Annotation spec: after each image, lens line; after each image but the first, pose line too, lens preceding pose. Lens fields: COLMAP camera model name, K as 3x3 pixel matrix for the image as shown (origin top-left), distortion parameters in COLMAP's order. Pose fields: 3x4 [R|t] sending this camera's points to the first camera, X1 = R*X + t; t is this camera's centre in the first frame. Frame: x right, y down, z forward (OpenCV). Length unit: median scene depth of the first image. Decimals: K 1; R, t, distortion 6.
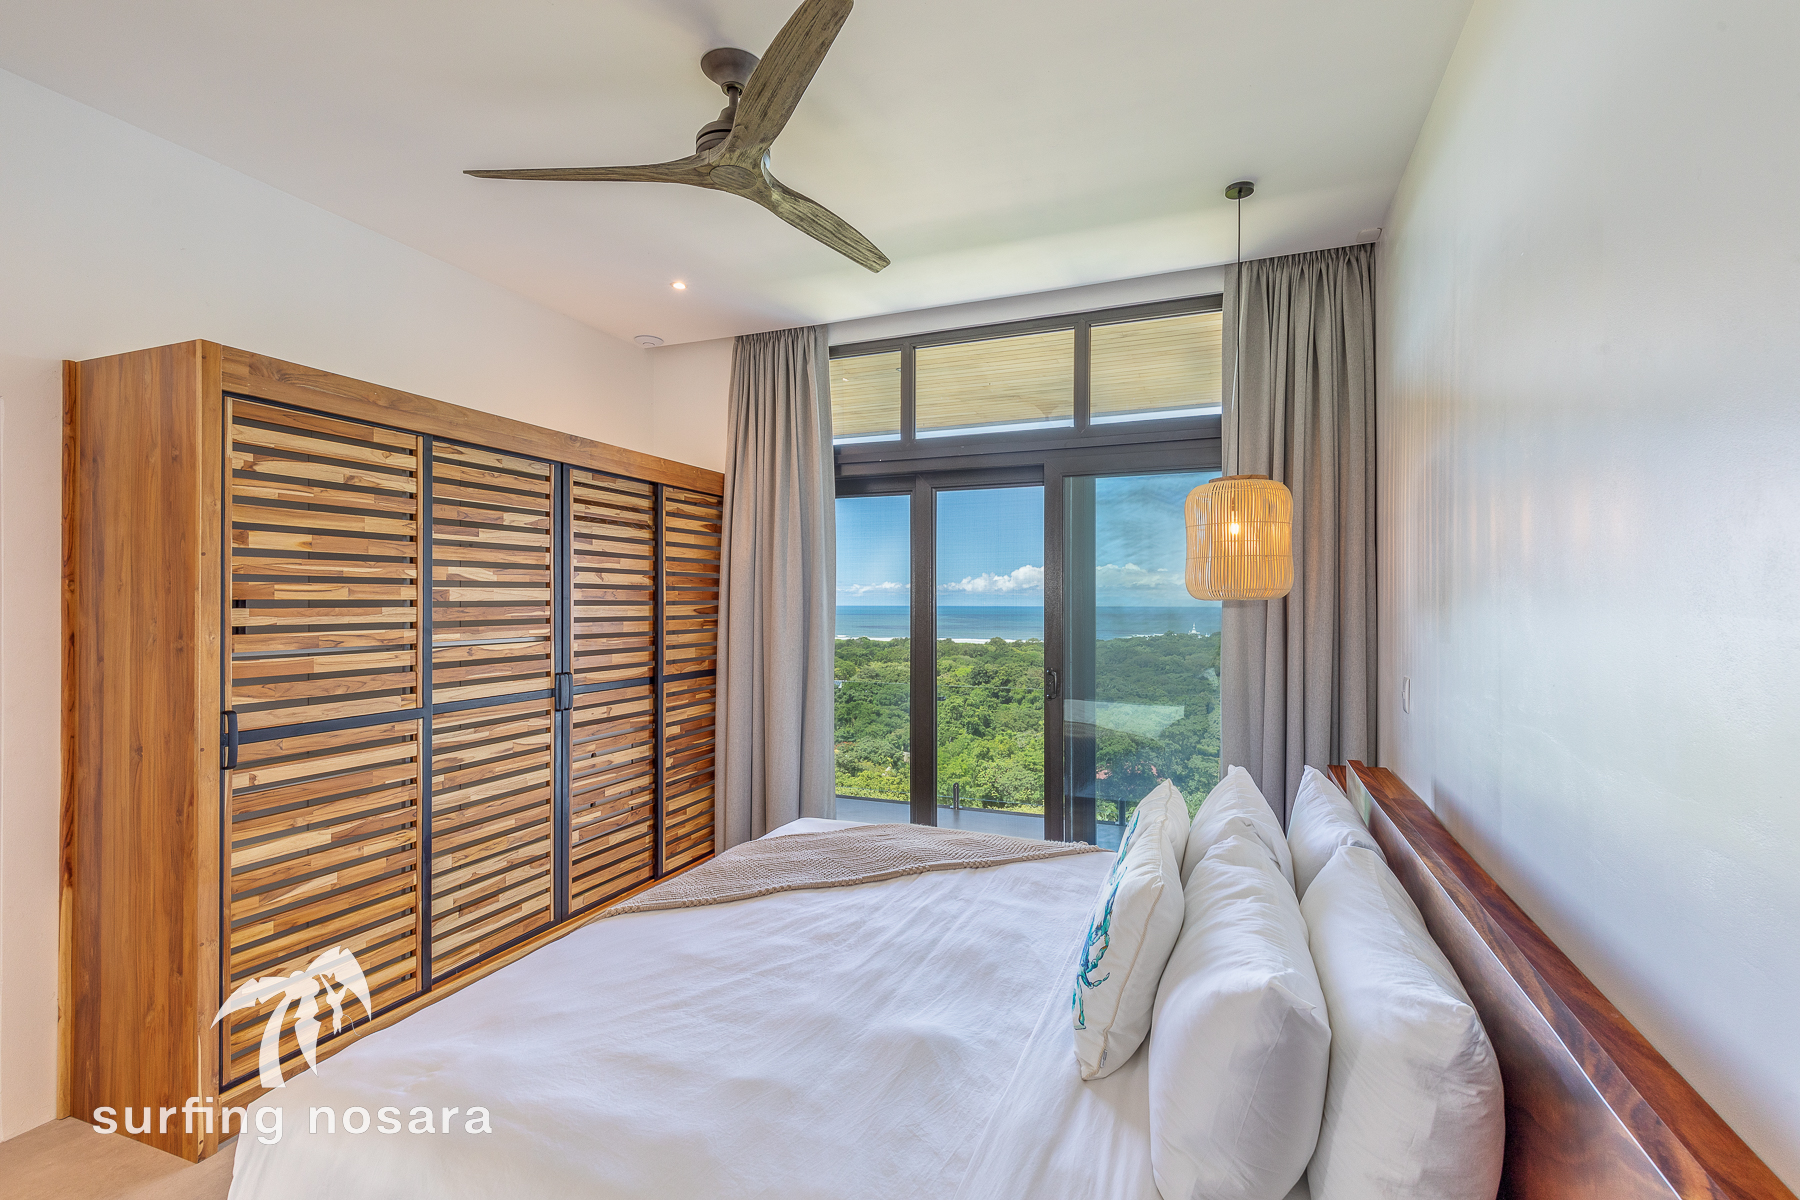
lens RADIAL K [[798.1, 0, 900.0], [0, 798.1, 600.0], [0, 0, 1]] dist [0.009498, 0.000142]
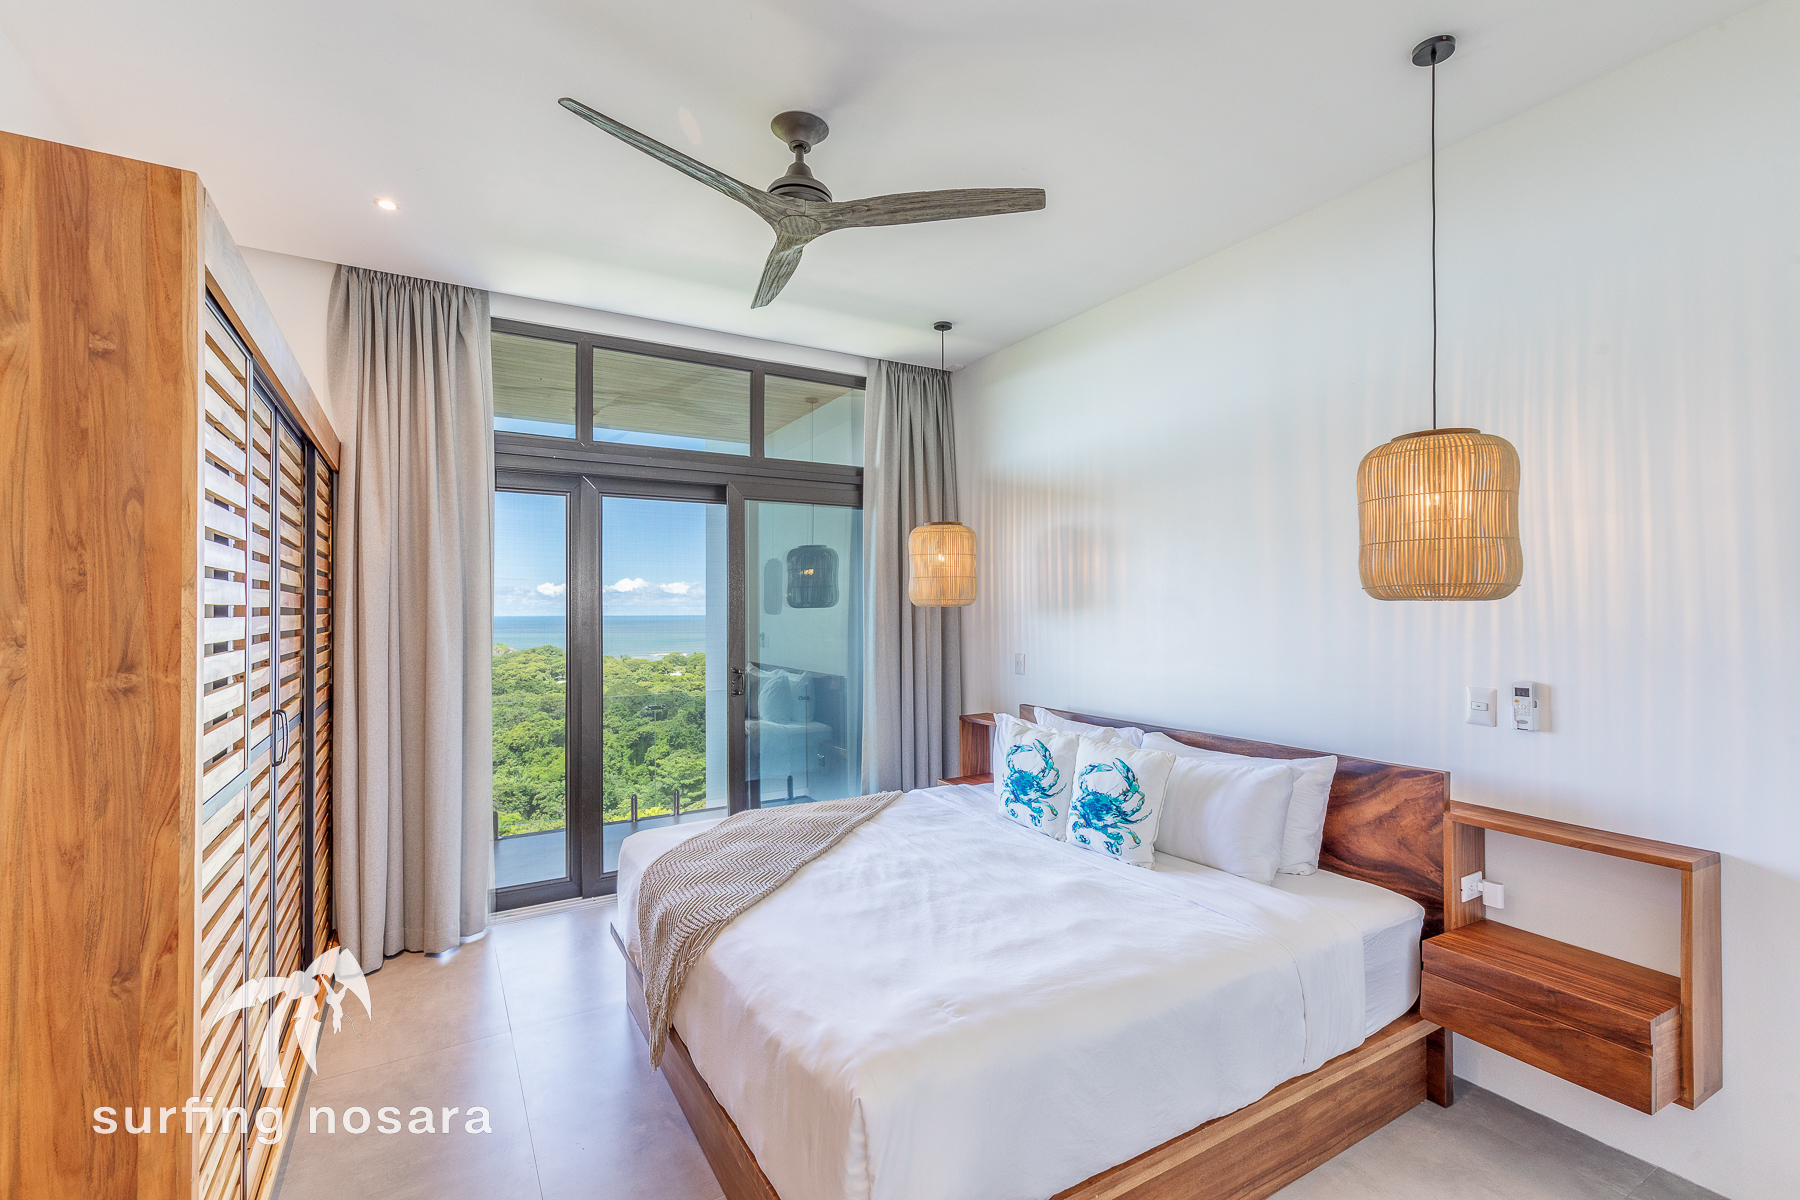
lens RADIAL K [[806.8, 0, 900.0], [0, 806.8, 600.0], [0, 0, 1]] dist [0.007383, 0.000108]
pose [[0.614535, 0.007225, 0.788857, -0.965540], [0.001096, 0.999949, -0.010012, 0.003168], [-0.788889, 0.007018, 0.614496, 0.196351]]
